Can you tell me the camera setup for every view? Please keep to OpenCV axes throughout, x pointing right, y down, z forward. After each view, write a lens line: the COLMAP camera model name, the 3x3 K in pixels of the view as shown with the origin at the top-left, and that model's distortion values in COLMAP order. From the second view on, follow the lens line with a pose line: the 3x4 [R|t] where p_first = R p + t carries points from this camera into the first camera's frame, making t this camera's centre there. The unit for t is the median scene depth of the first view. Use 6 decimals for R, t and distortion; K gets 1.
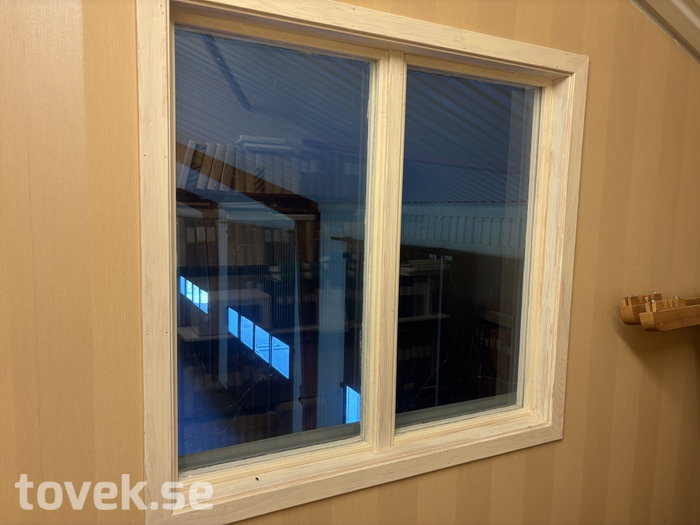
lens RADIAL K [[530.8, 0, 344.0], [0, 530.8, 264.0], [0, 0, 1]] dist [0.050363, -0.064925]
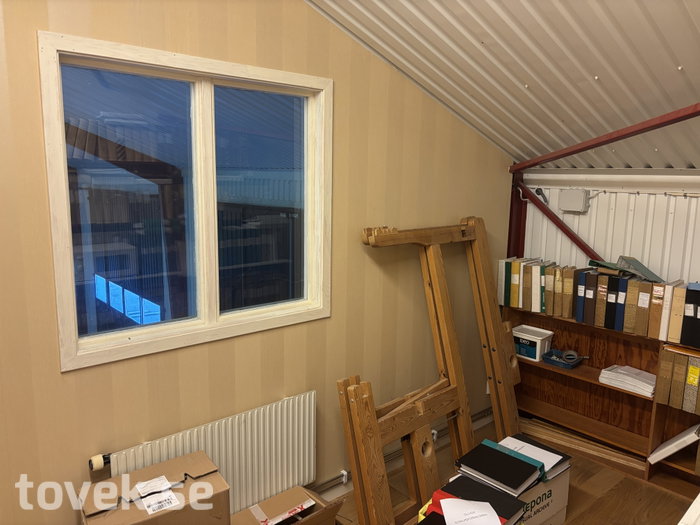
lens RADIAL K [[530.8, 0, 344.0], [0, 530.8, 260.7], [0, 0, 1]] dist [0.050363, -0.064925]
pose [[0.973408, -0.043215, 0.224966, 0.094889], [0.029913, 0.997615, 0.062206, 0.058918], [-0.227118, -0.053822, 0.972379, -0.579182]]
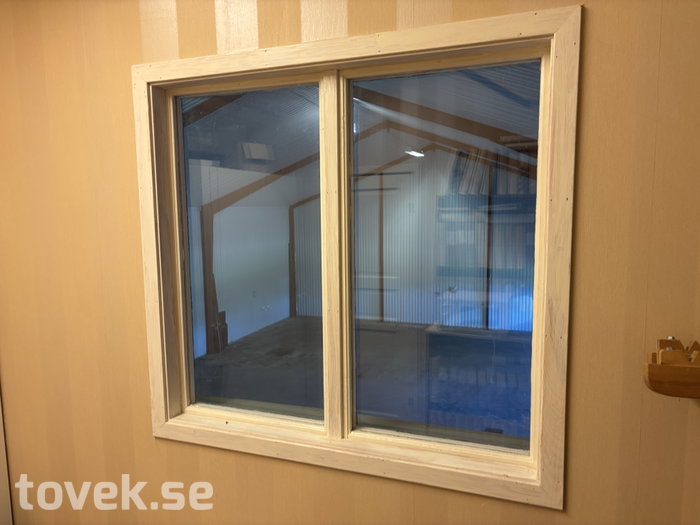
lens RADIAL K [[530.8, 0, 350.5], [0, 530.8, 266.6], [0, 0, 1]] dist [0.050363, -0.064925]
pose [[0.661988, 0.054858, -0.747504, 0.774373], [-0.049630, 0.998337, 0.029314, -0.029699], [0.747869, 0.017693, 0.663610, 0.261921]]
